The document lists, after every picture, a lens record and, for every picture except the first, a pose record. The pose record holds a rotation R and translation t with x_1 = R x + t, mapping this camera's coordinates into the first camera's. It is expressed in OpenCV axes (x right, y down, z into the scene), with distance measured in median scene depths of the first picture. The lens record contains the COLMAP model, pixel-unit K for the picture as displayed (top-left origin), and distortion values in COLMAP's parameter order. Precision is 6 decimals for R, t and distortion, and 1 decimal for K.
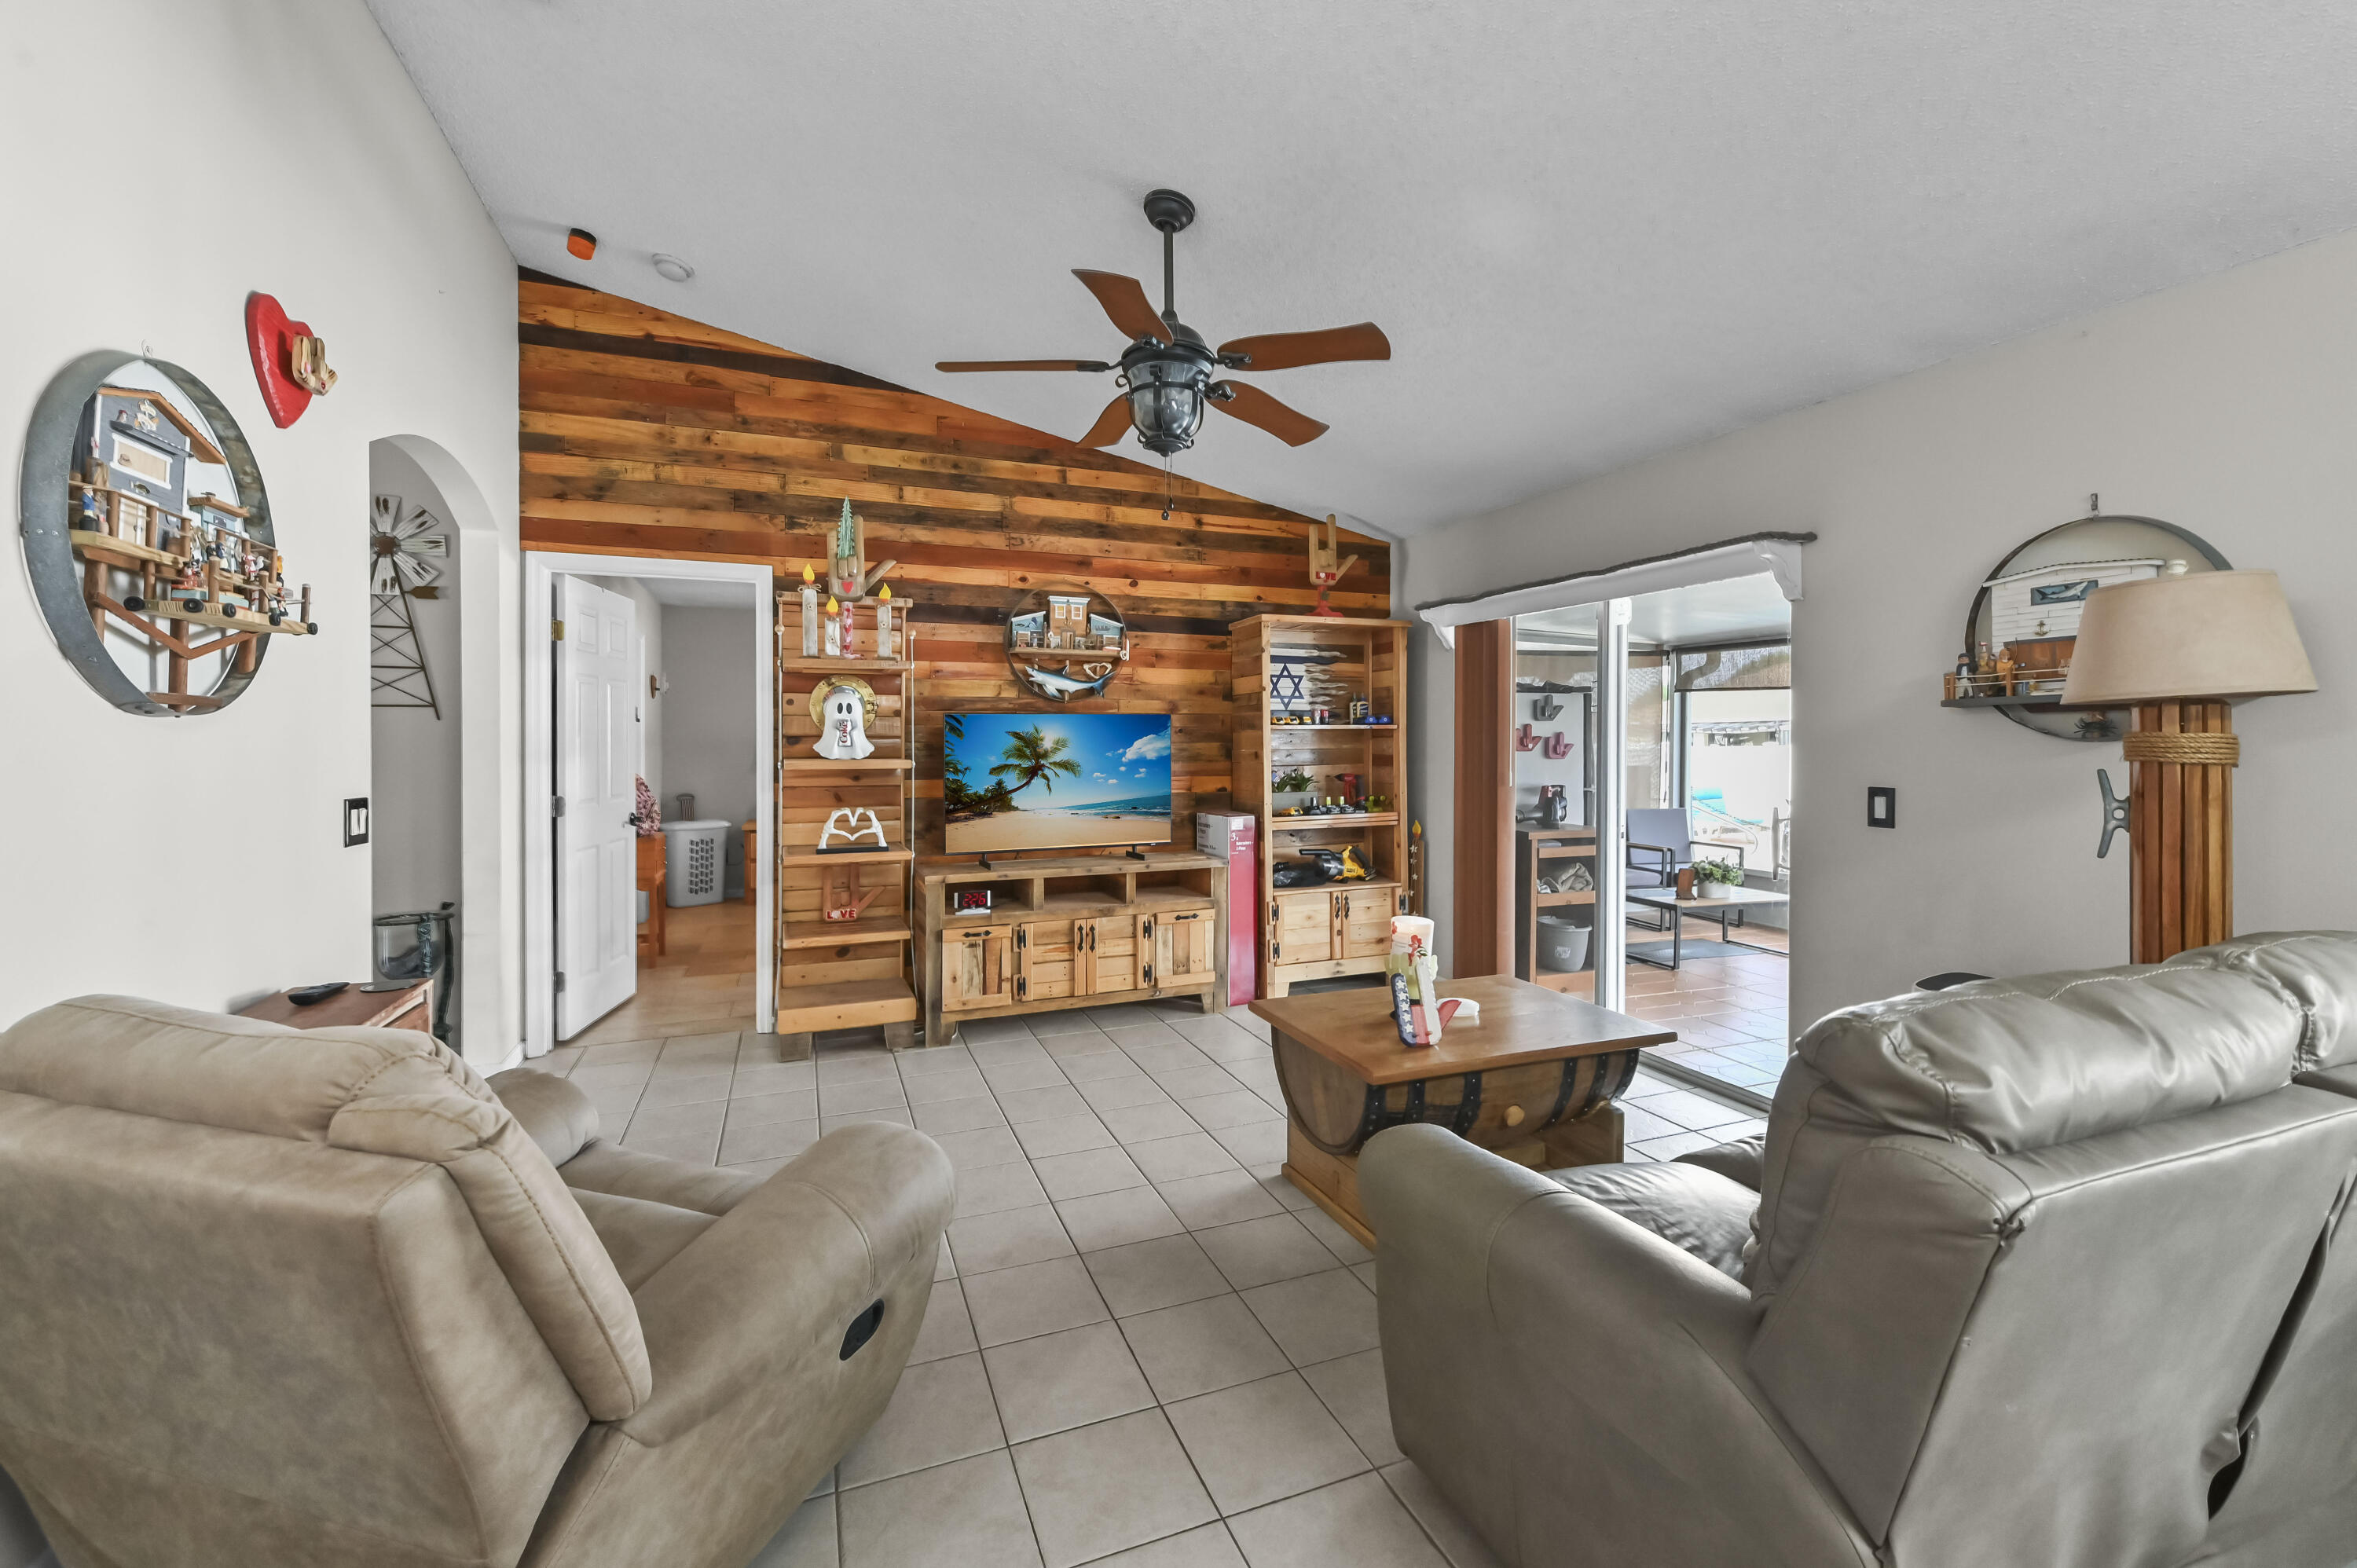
lens RADIAL K [[964.1, 0, 1167.3], [0, 964.1, 732.1], [0, 0, 1]] dist [0.001559, 0.000008]
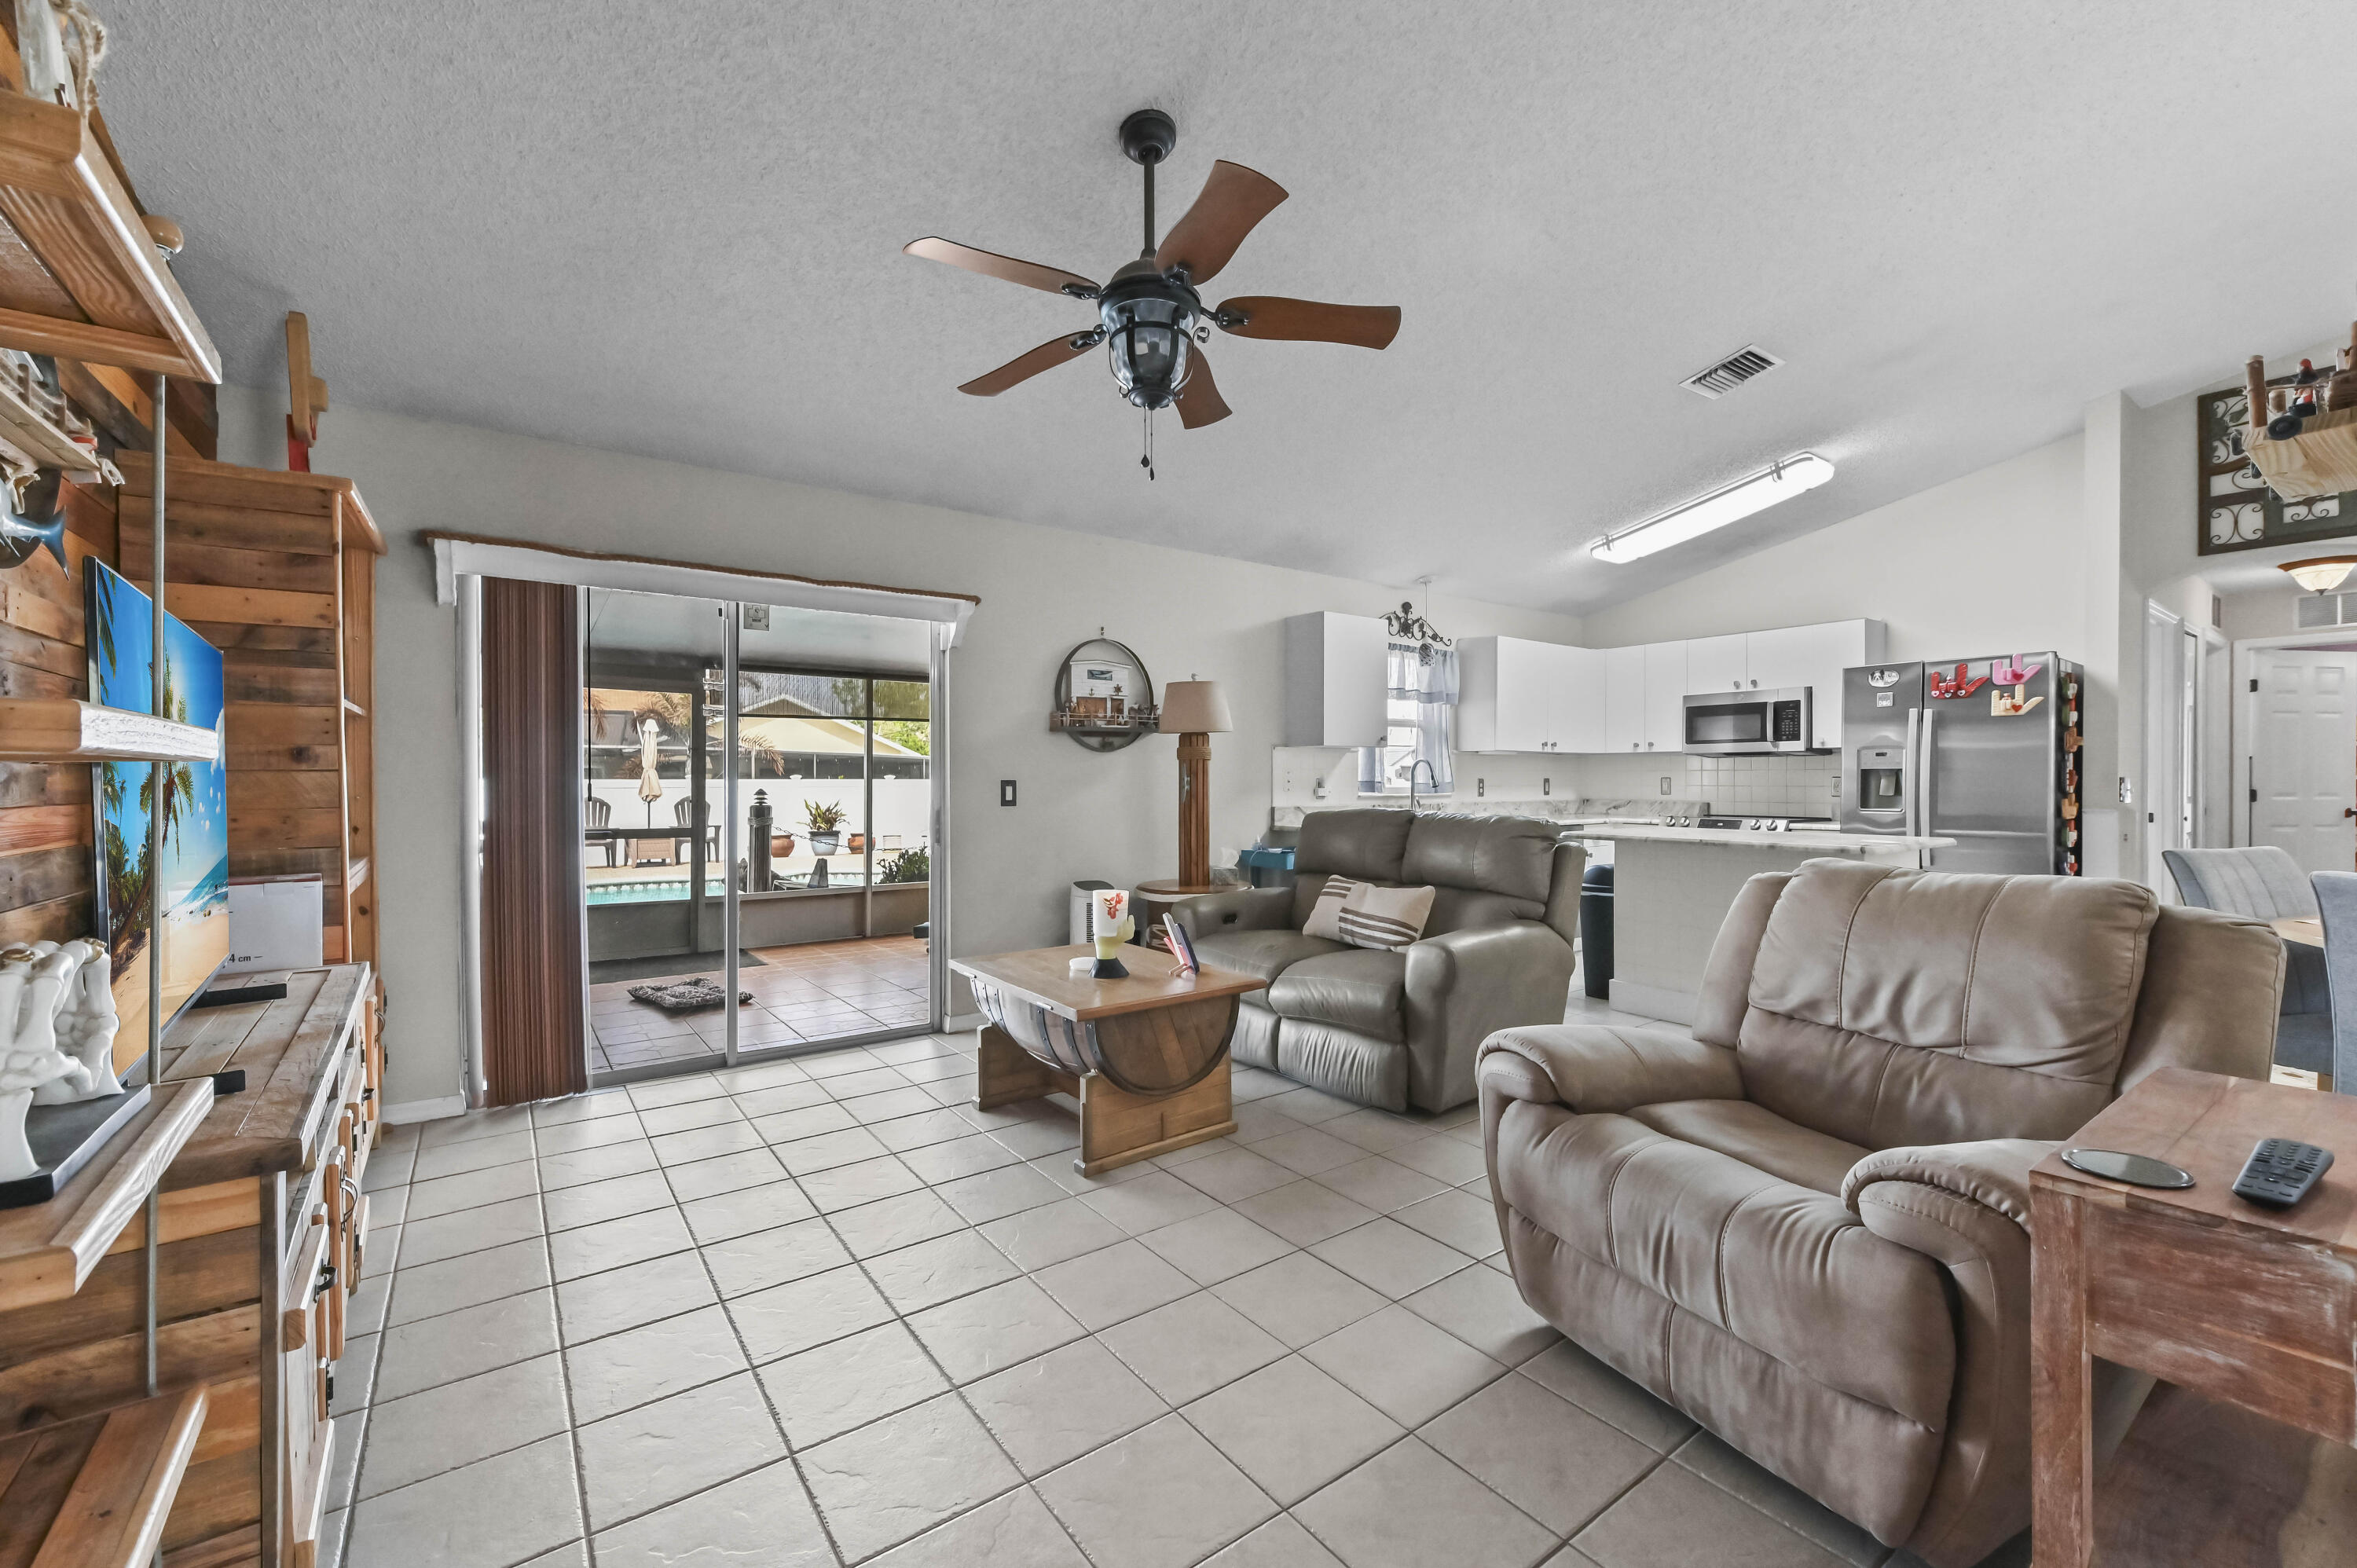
lens RADIAL K [[964.1, 0, 1173.0], [0, 964.1, 786.5], [0, 0, 1]] dist [0.001559, 0.000008]
pose [[-0.271796, -0.006016, 0.962336, -0.784488], [-0.003992, 0.999979, 0.005124, 0.055481], [-0.962347, -0.002449, -0.271814, 1.105324]]
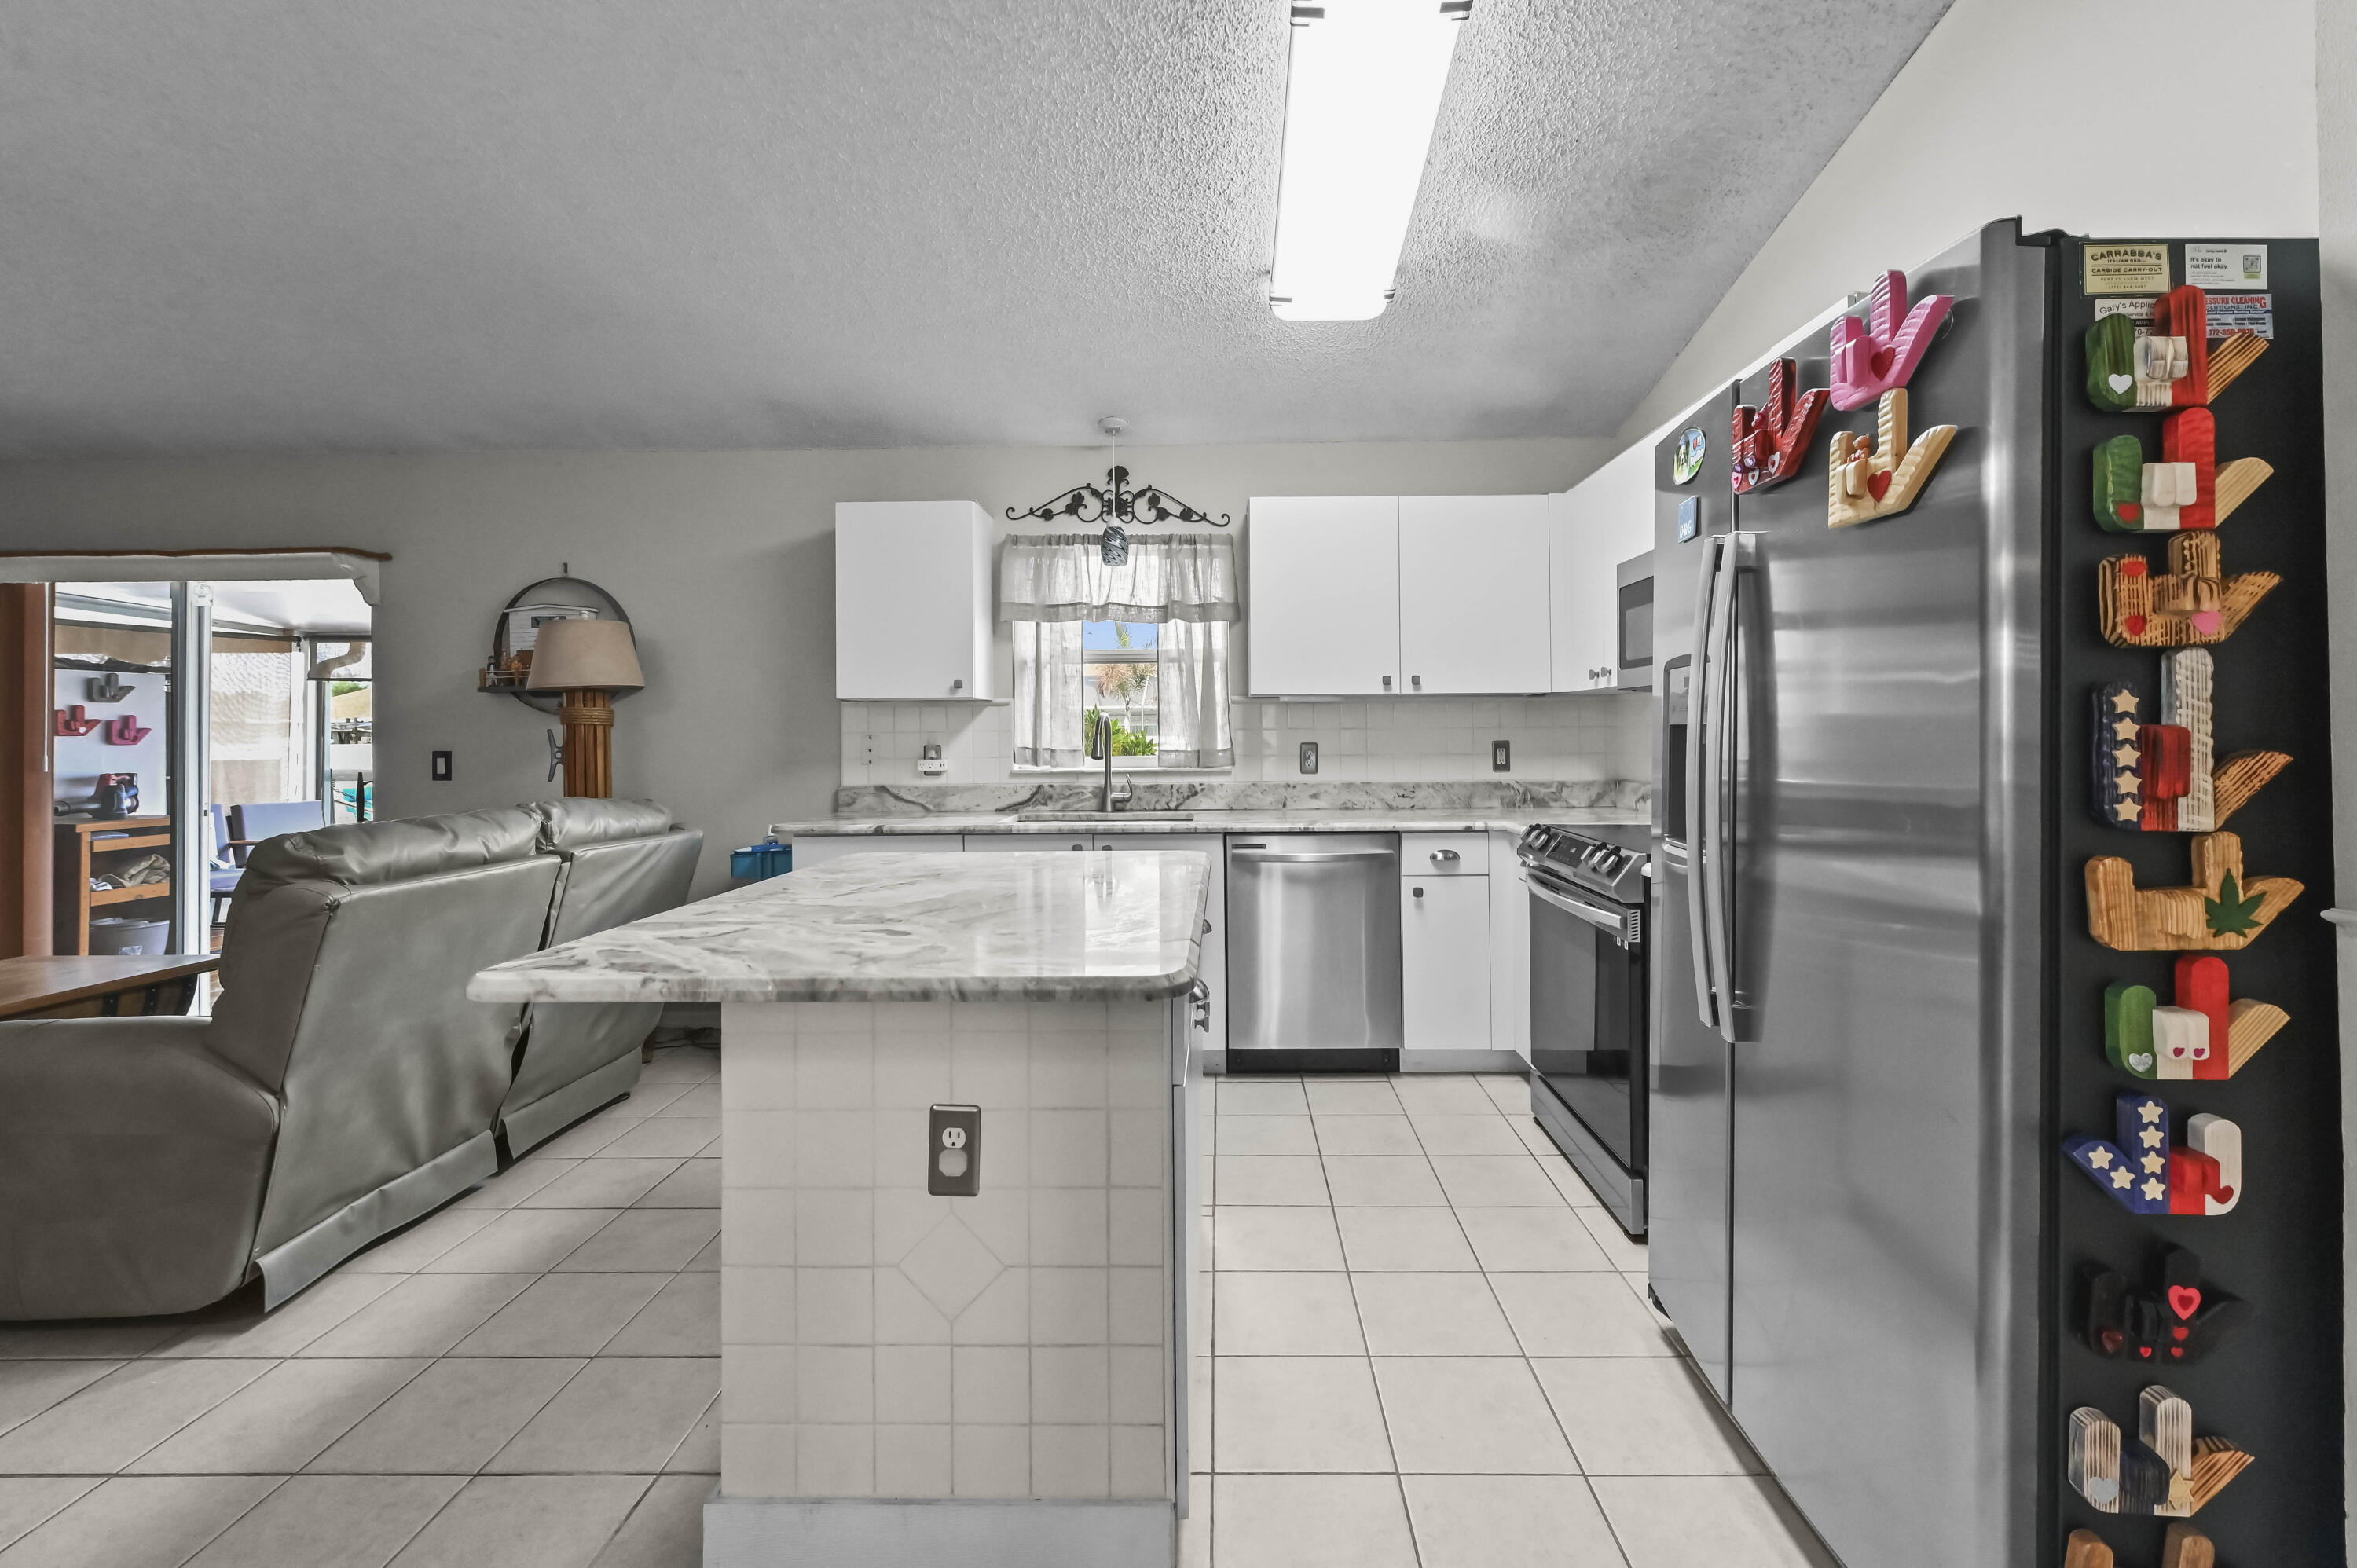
lens RADIAL K [[964.1, 0, 1209.5], [0, 964.1, 732.8], [0, 0, 1]] dist [0.001559, 0.000008]
pose [[0.356272, -0.001819, 0.934381, -0.136286], [0.002745, 0.999996, 0.000900, 0.031833], [-0.934378, 0.002244, 0.356275, -0.466854]]
